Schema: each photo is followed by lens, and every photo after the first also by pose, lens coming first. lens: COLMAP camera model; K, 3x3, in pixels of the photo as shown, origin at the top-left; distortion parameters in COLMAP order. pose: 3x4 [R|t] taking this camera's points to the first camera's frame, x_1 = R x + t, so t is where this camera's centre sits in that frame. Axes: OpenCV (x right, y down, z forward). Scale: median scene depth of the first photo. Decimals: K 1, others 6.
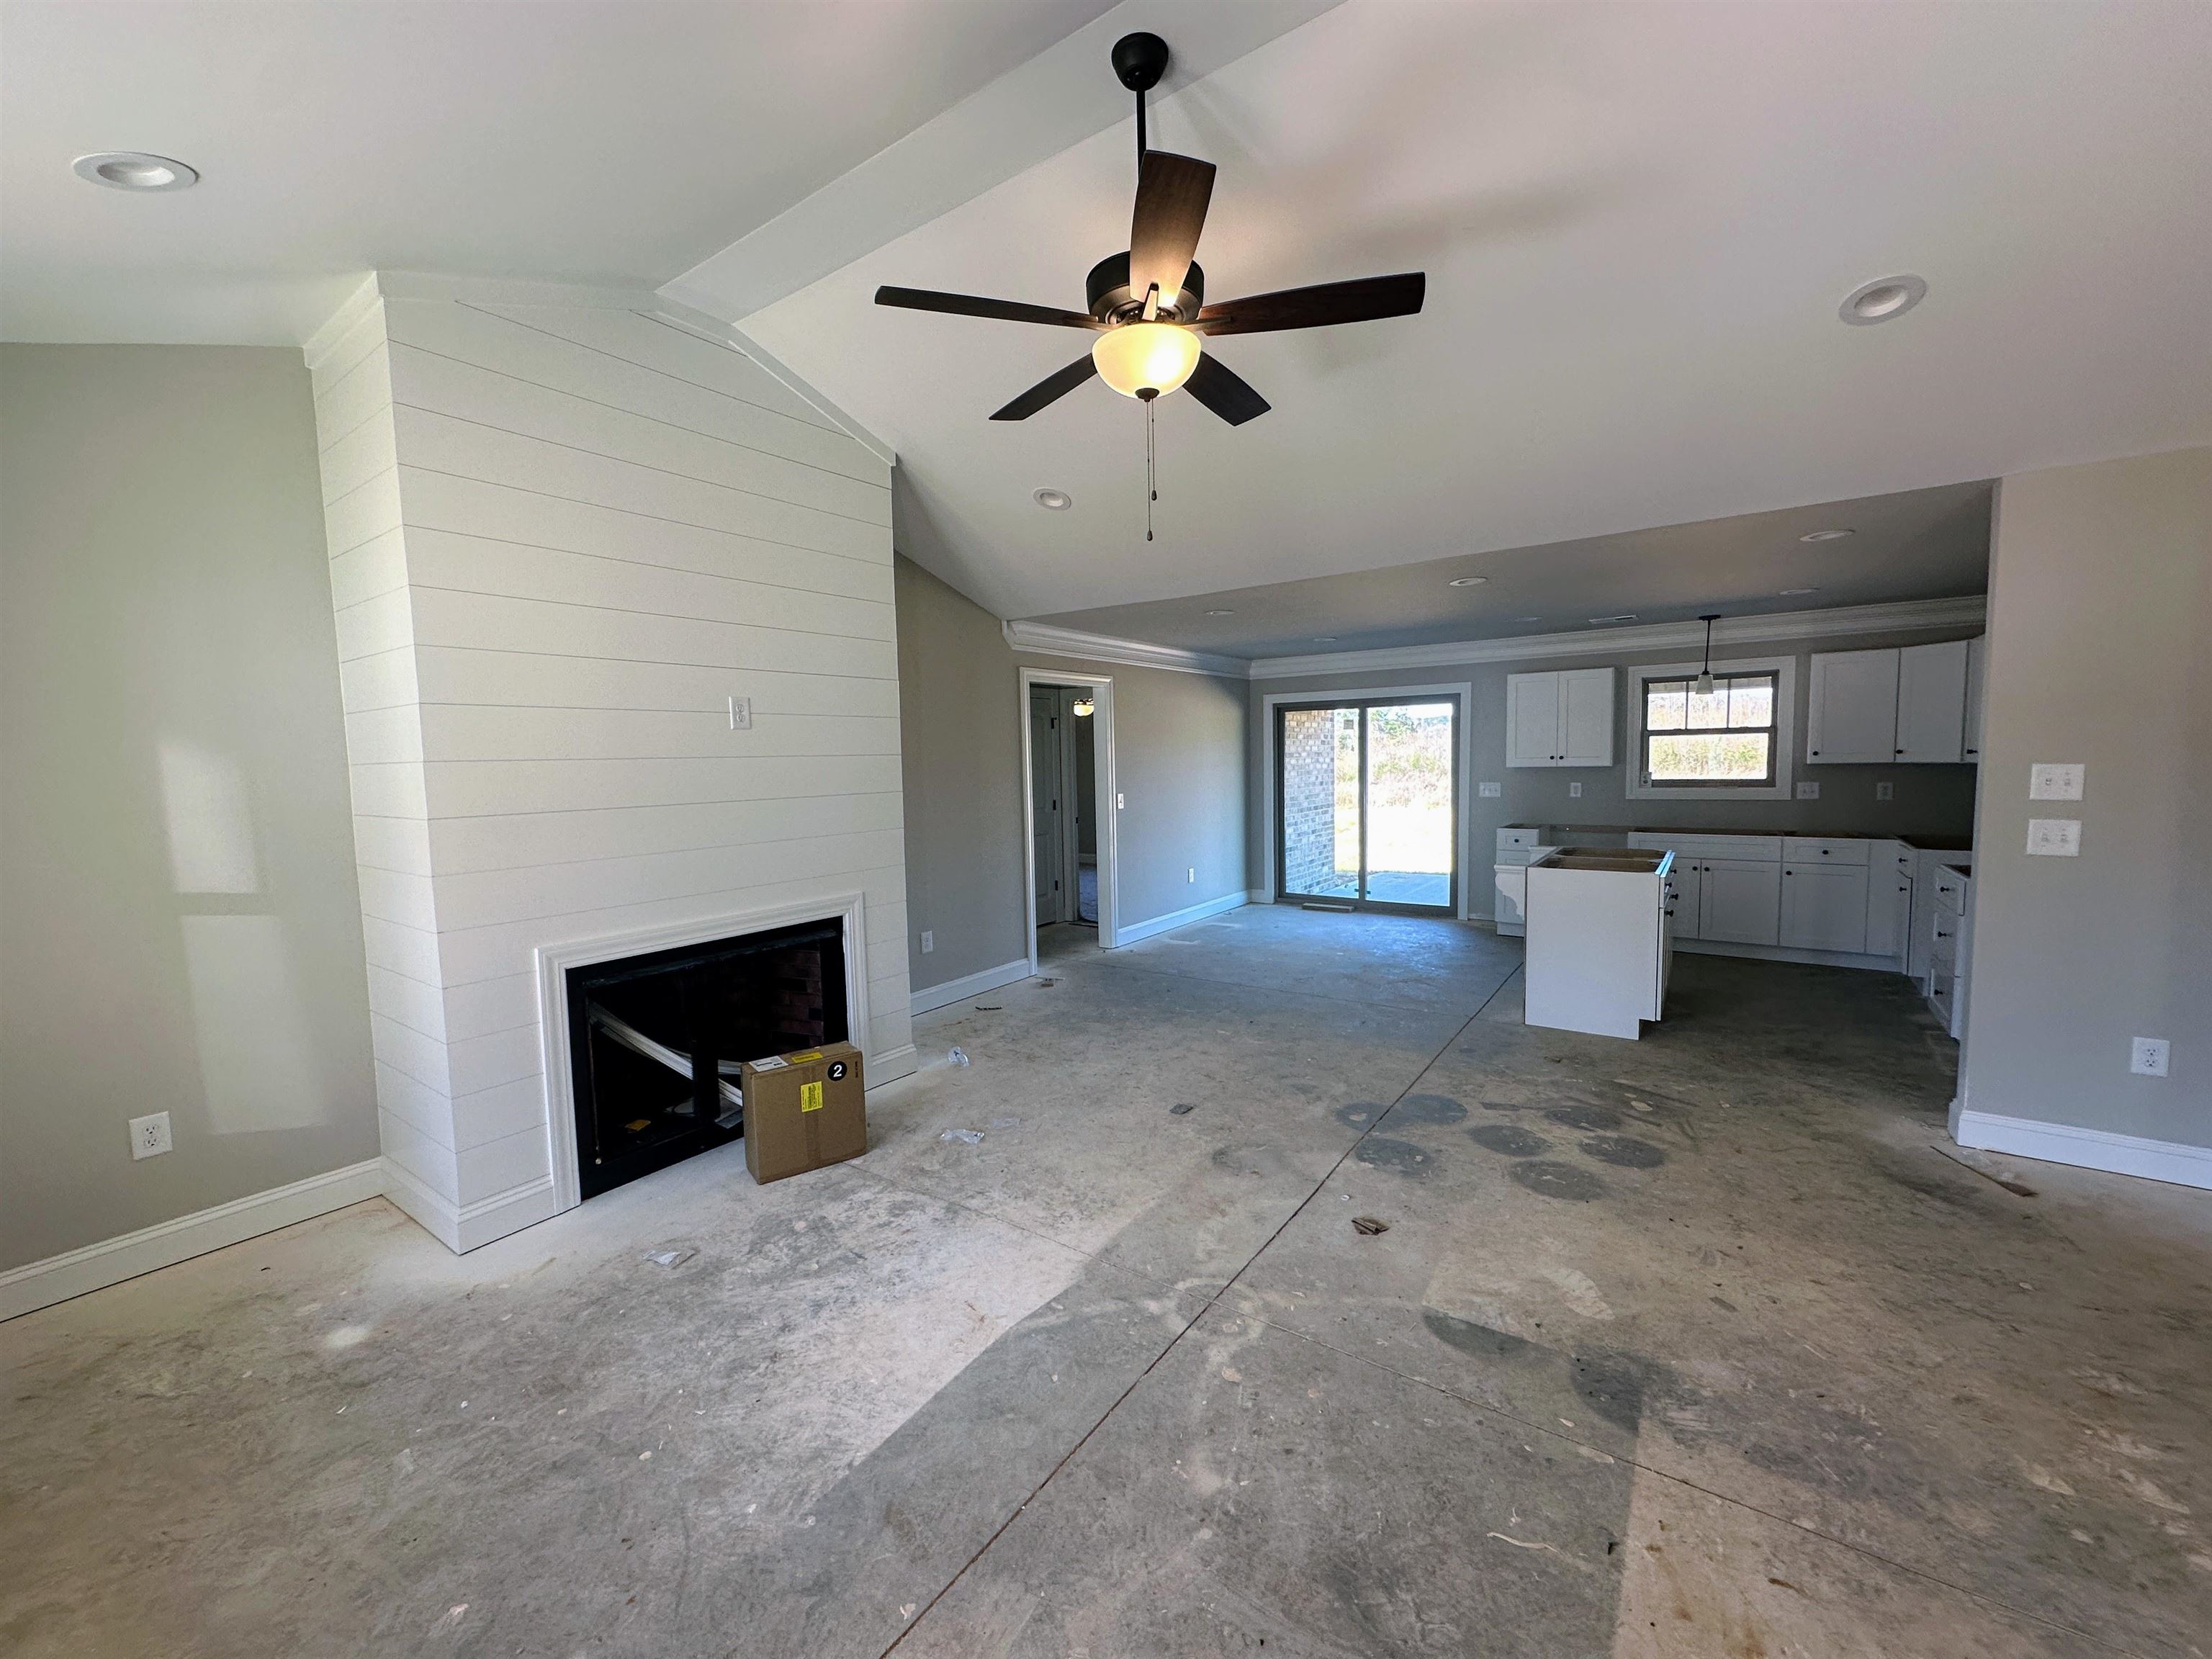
lens RADIAL K [[878.7, 0, 1108.2], [0, 878.7, 825.2], [0, 0, 1]] dist [0.001253, -0.000088]
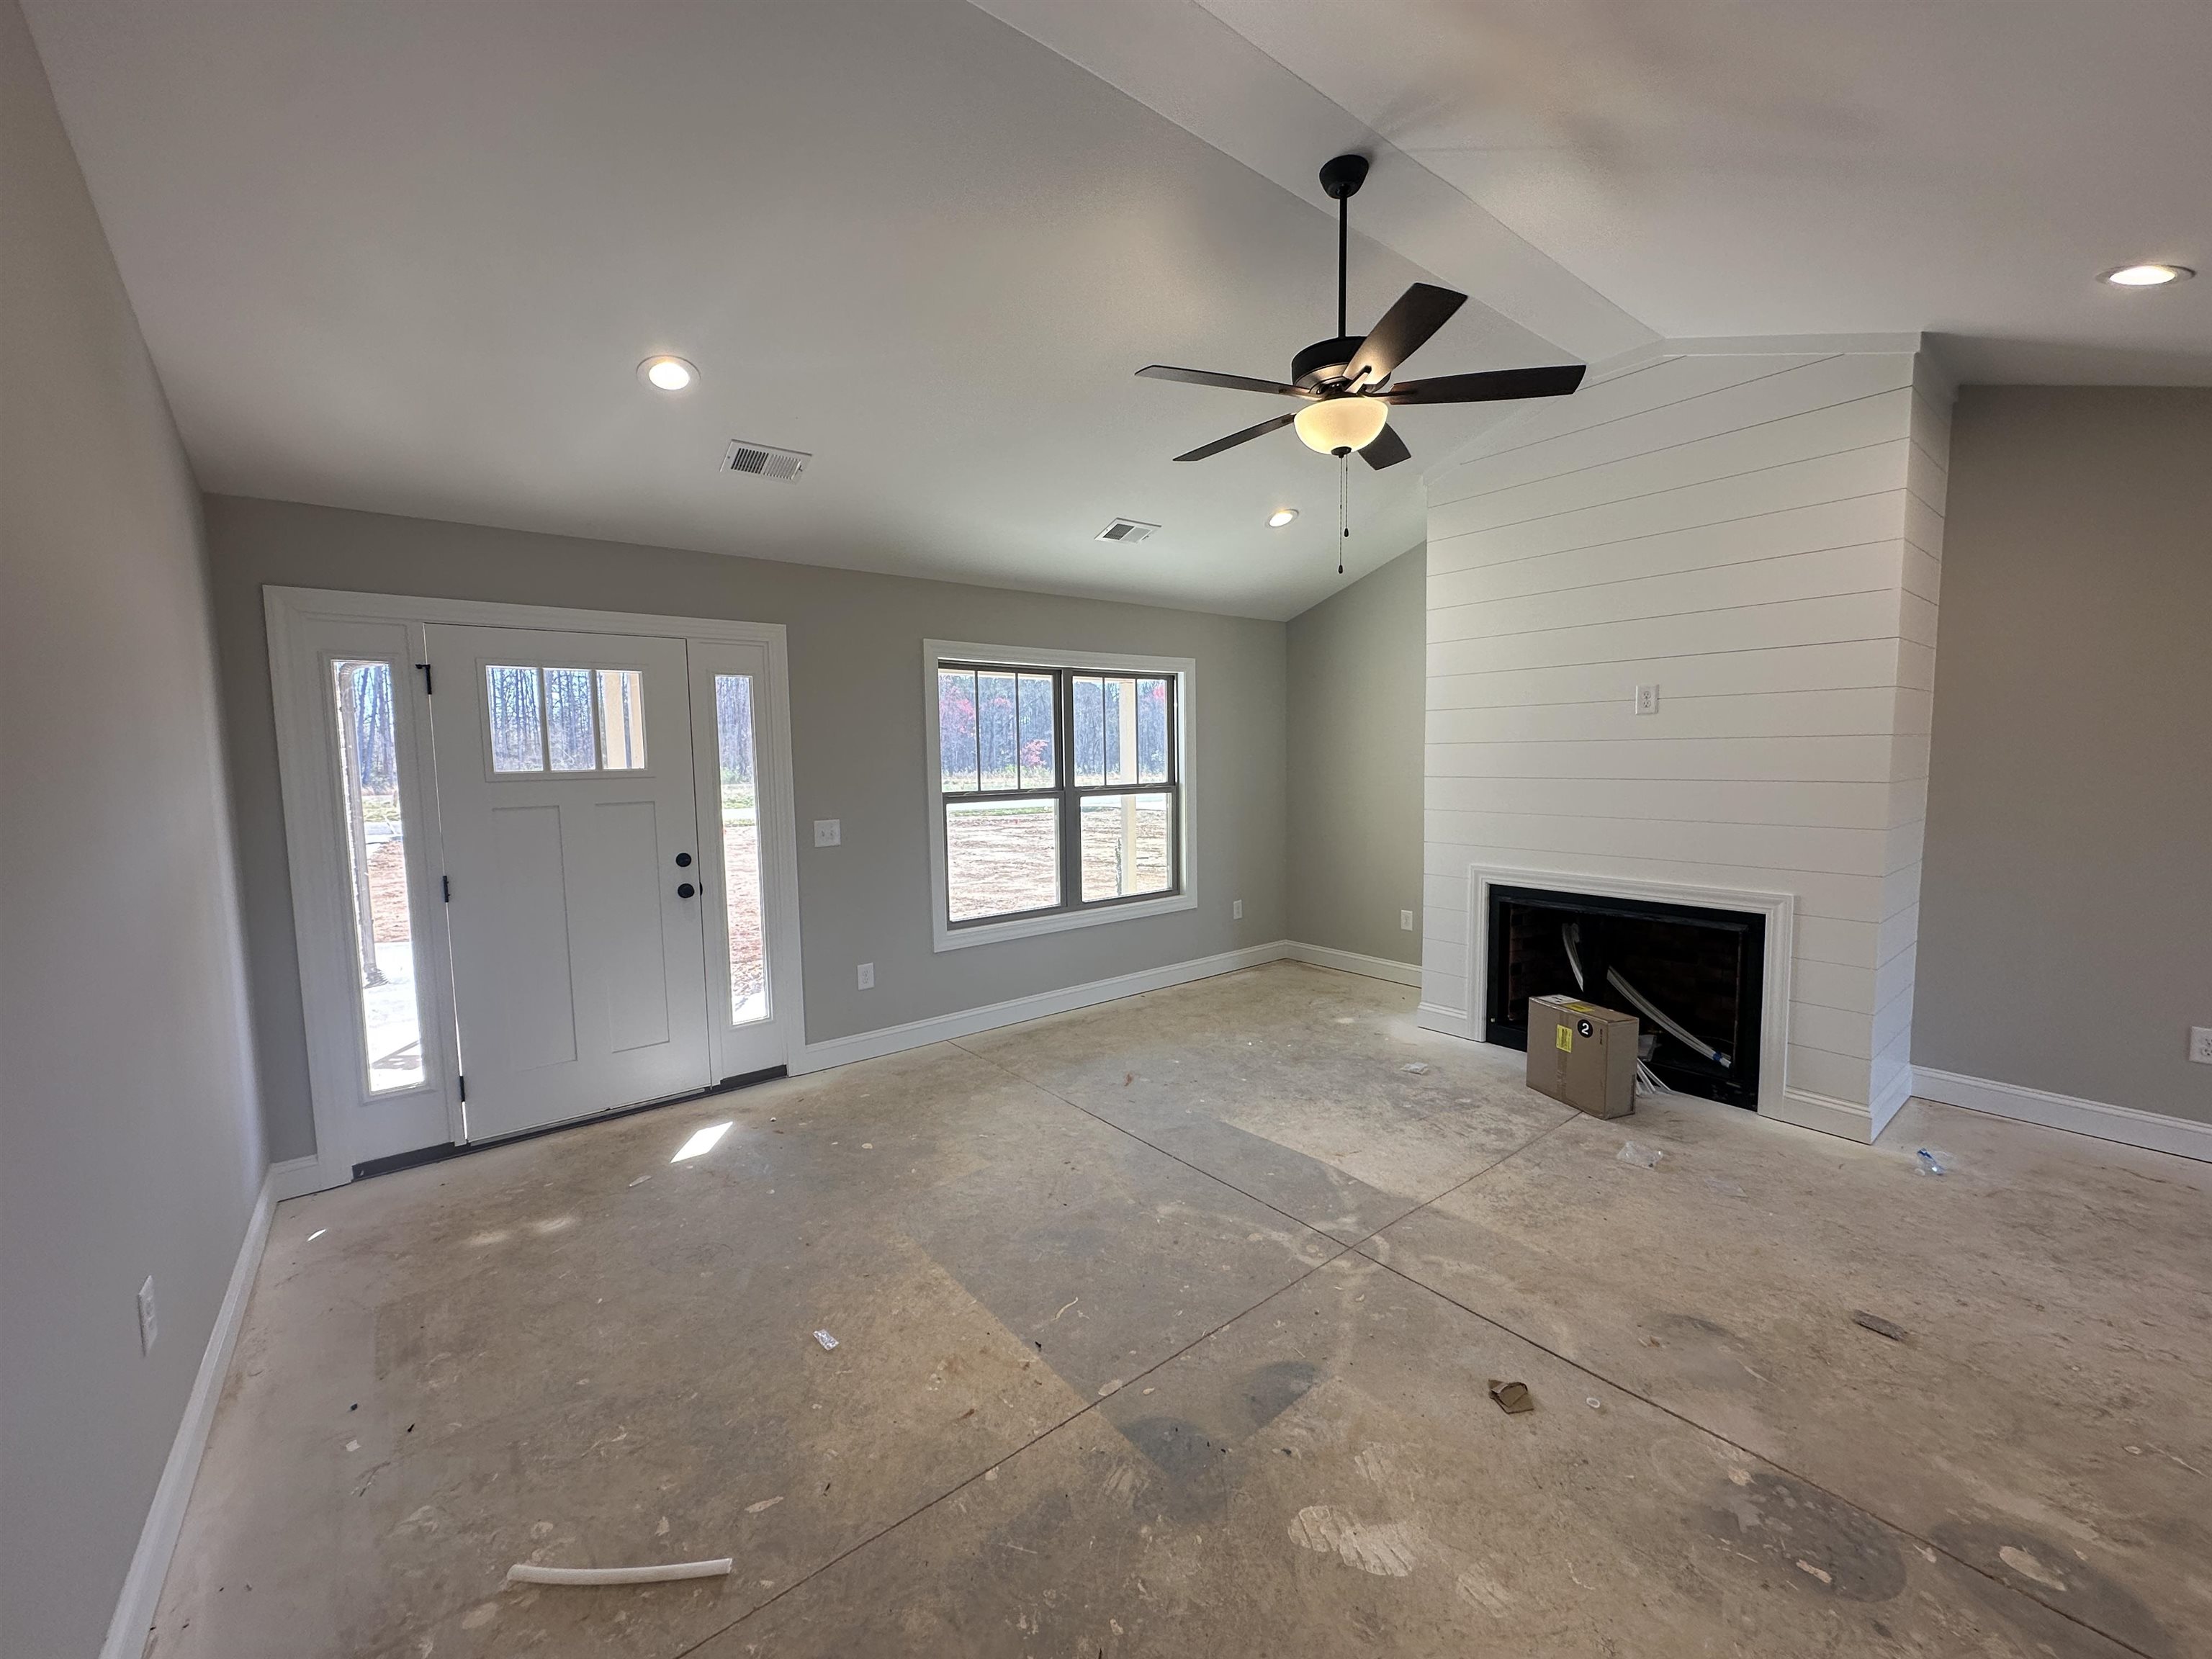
lens RADIAL K [[878.7, 0, 1108.2], [0, 878.7, 825.2], [0, 0, 1]] dist [0.001253, -0.000088]
pose [[-0.279164, 0.106514, -0.954318, 1.006344], [-0.052685, 0.990633, 0.125979, -0.090885], [0.958797, 0.085447, -0.270937, 0.803348]]
